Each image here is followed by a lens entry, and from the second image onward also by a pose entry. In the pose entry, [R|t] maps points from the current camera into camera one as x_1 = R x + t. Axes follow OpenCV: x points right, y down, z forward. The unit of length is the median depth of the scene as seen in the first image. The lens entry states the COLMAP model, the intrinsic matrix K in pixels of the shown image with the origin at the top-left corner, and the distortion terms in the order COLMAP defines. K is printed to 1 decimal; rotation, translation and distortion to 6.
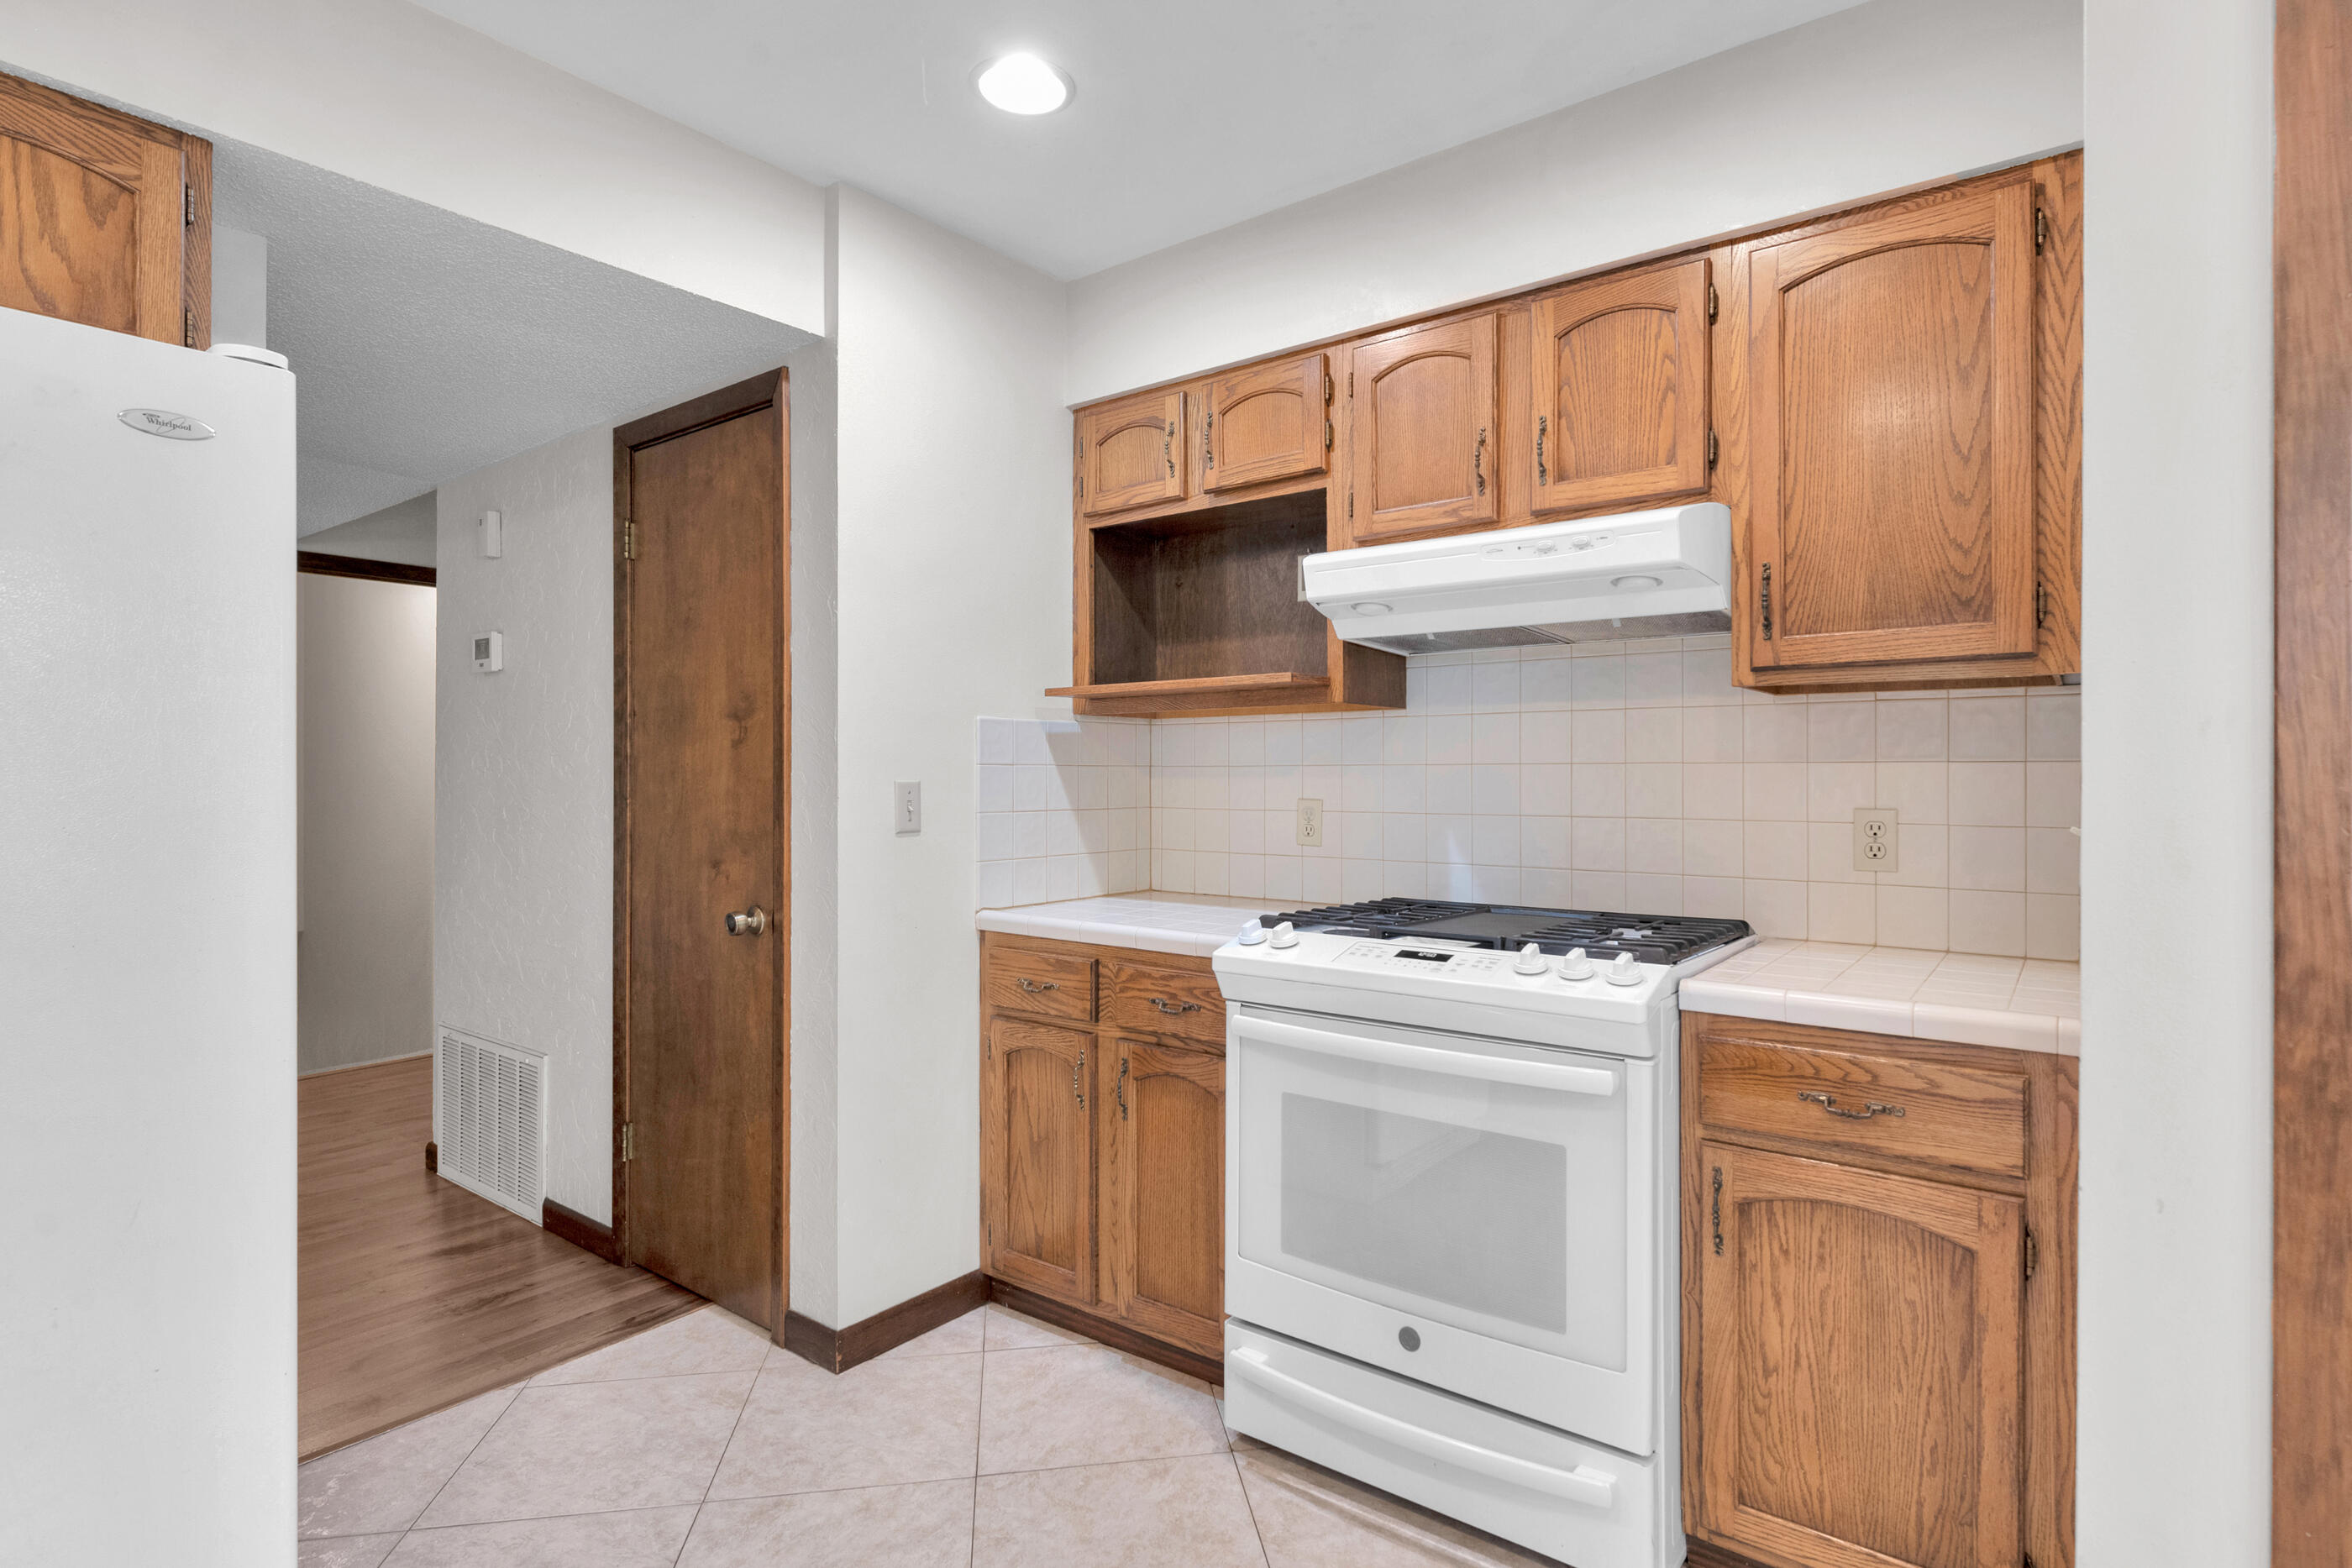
lens RADIAL K [[1164.0, 0, 1187.4], [0, 1164.0, 774.7], [0, 0, 1]] dist [-0.000931, -0.000892]
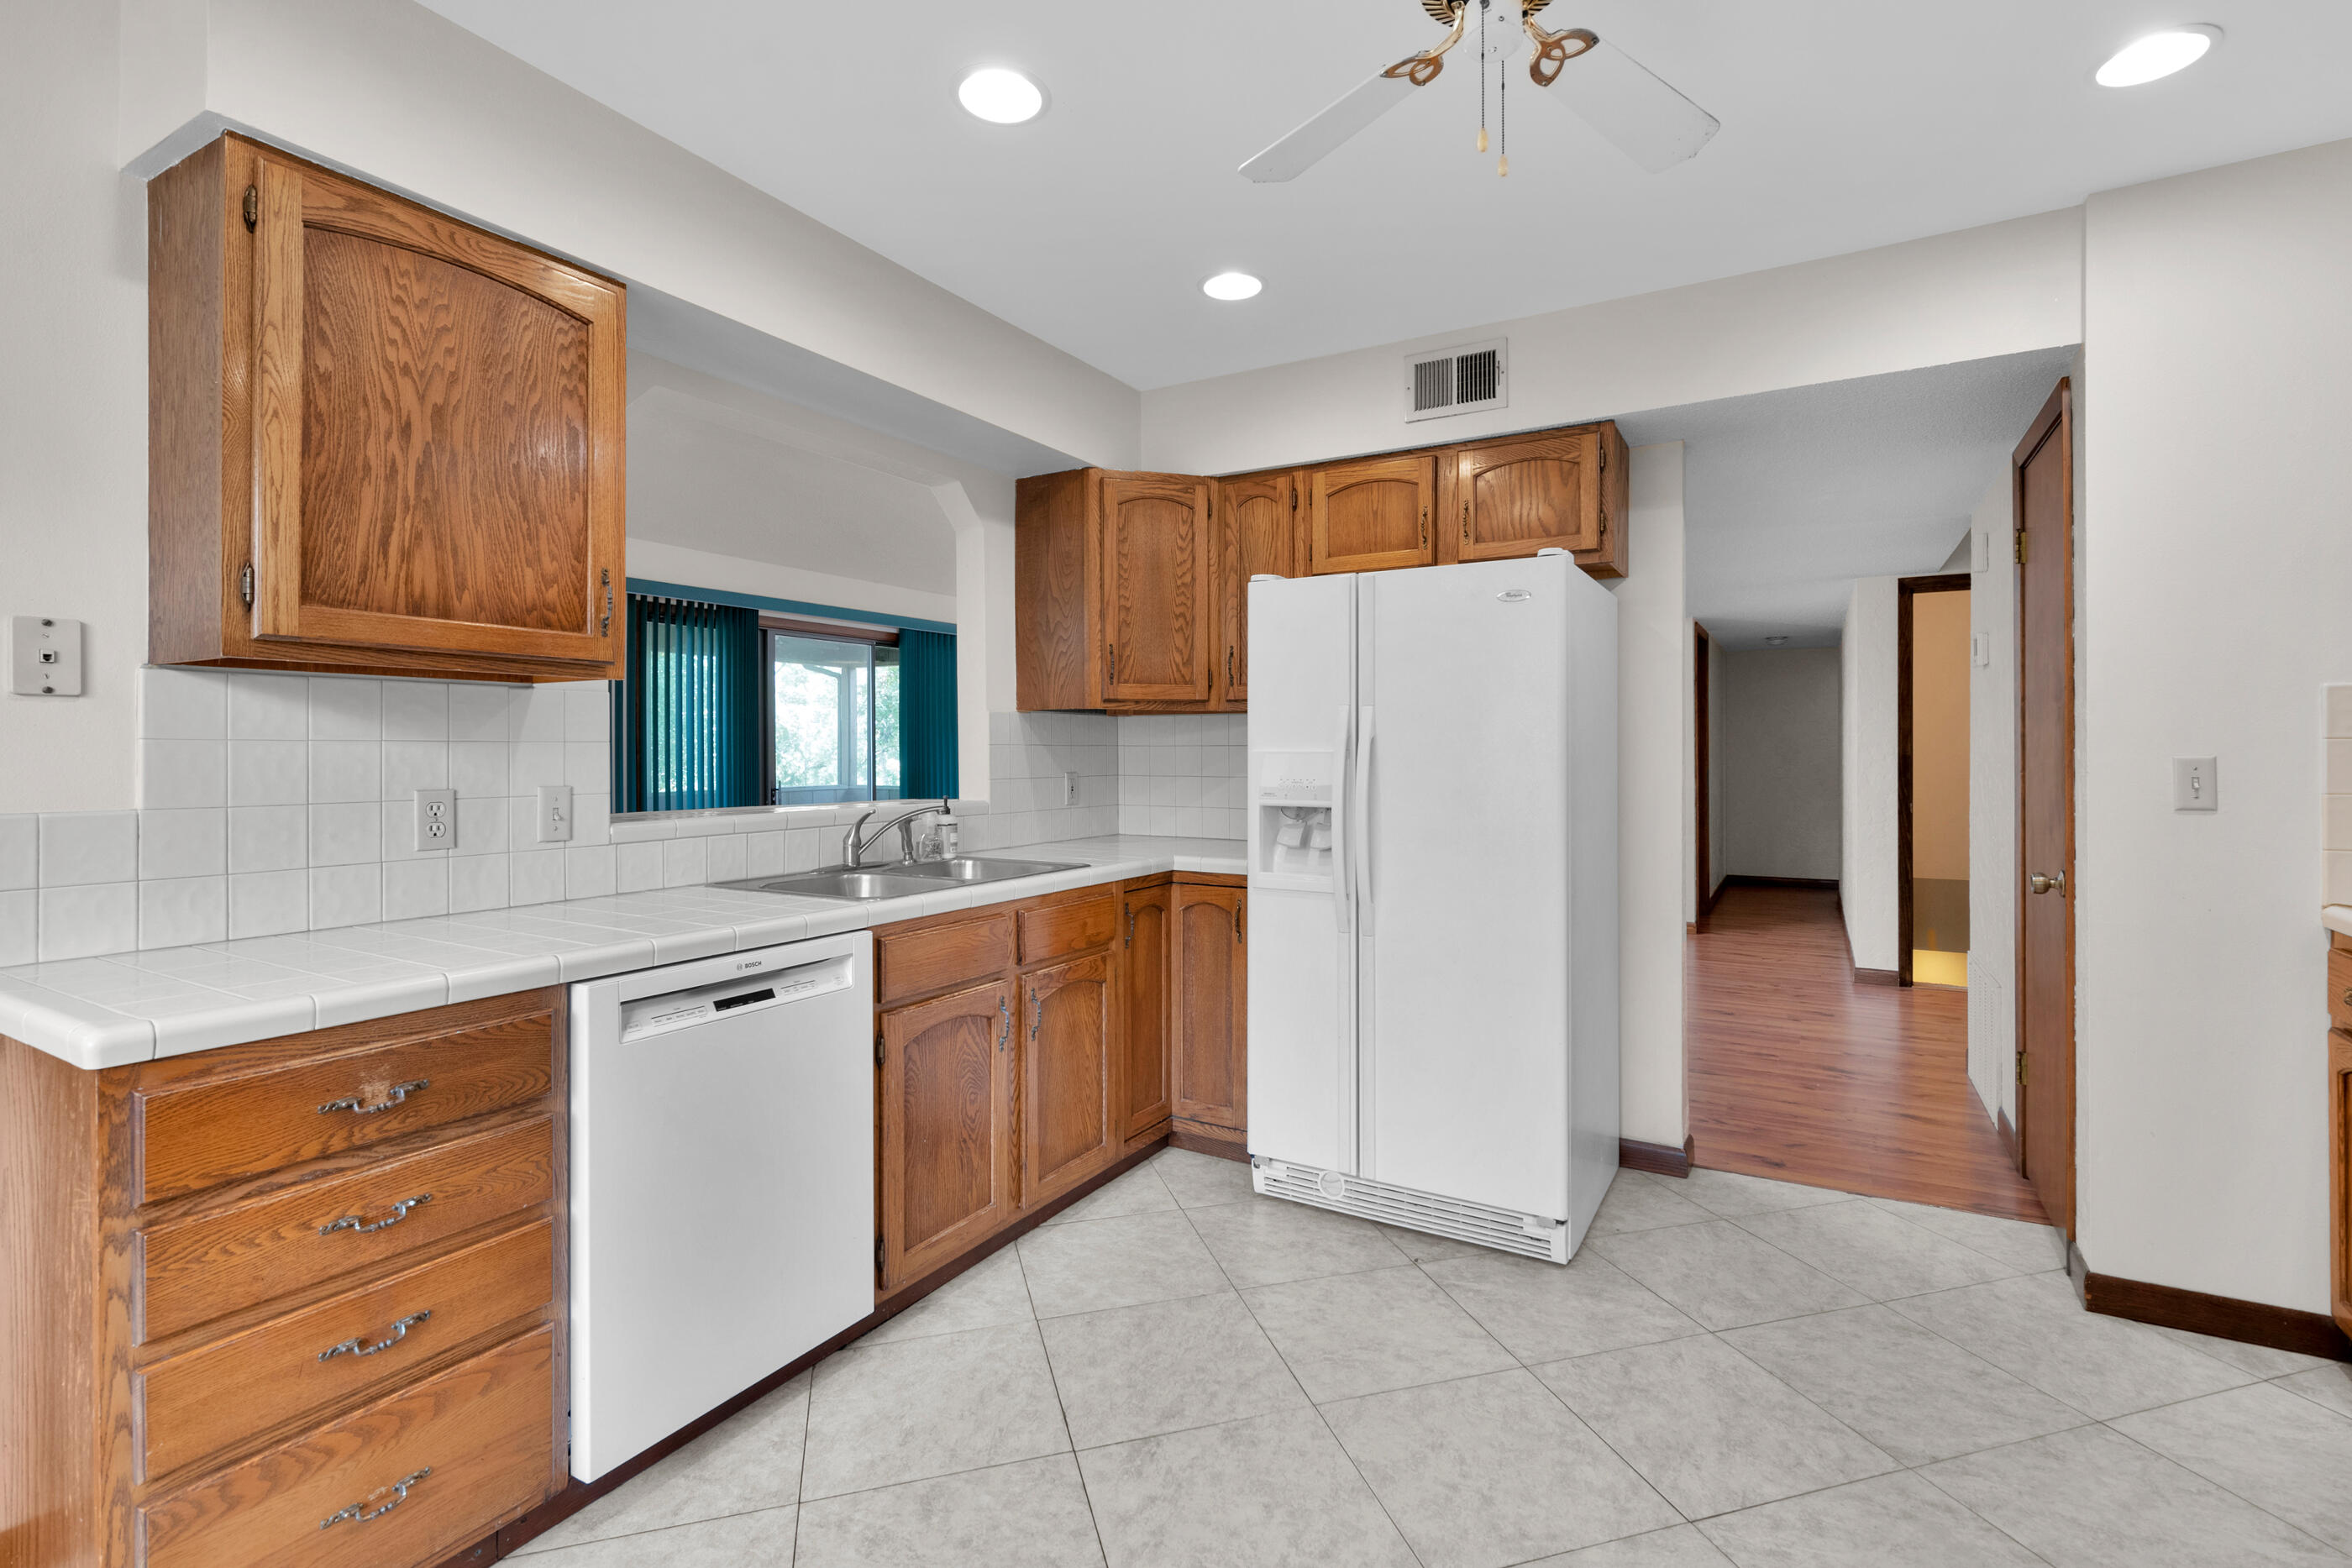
lens RADIAL K [[1091.7, 0, 1176.7], [0, 1091.7, 753.1], [0, 0, 1]] dist [0.004783, -0.001115]
pose [[0.118988, -0.000069, -0.992896, 0.628871], [0.003465, 0.999994, 0.000346, -0.000900], [0.992890, -0.003482, 0.118988, 0.054527]]
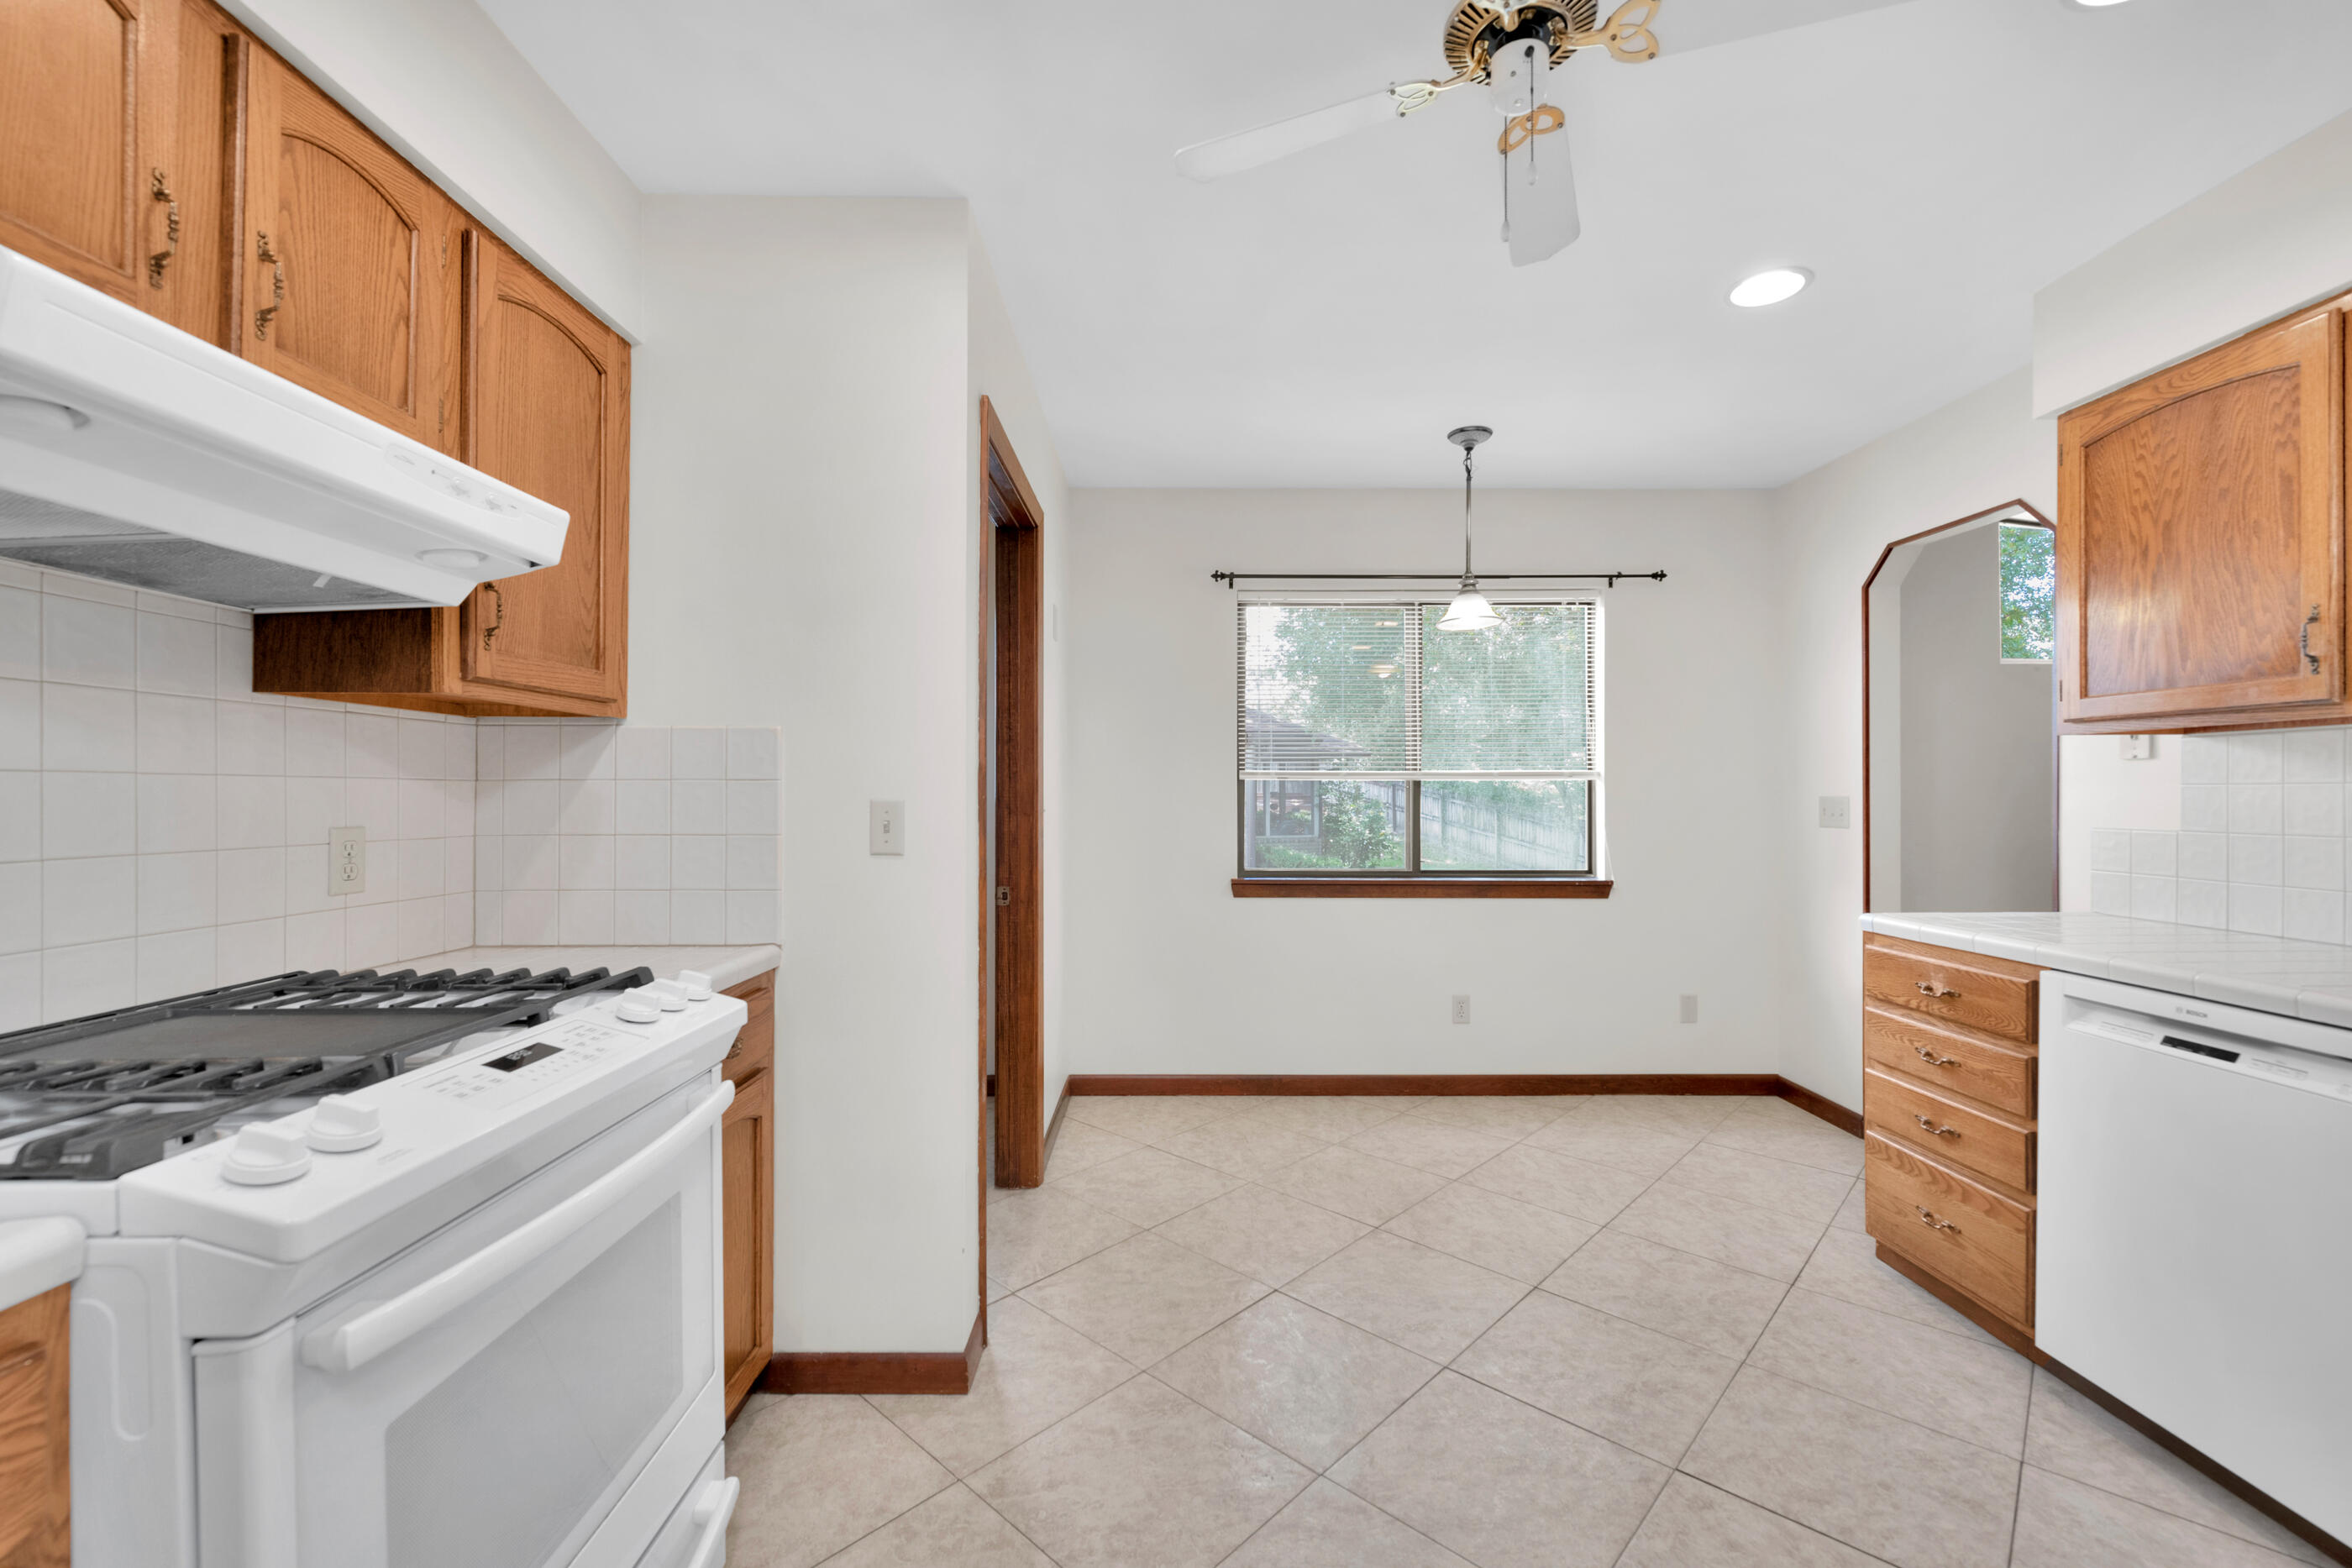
lens RADIAL K [[983.2, 0, 1165.3], [0, 983.2, 789.3], [0, 0, 1]] dist [0.001114, -0.003828]
pose [[-0.594748, 0.000055, 0.803912, -0.434230], [-0.003402, 0.999991, -0.002586, -0.001197], [-0.803905, -0.004273, -0.594742, 0.927937]]
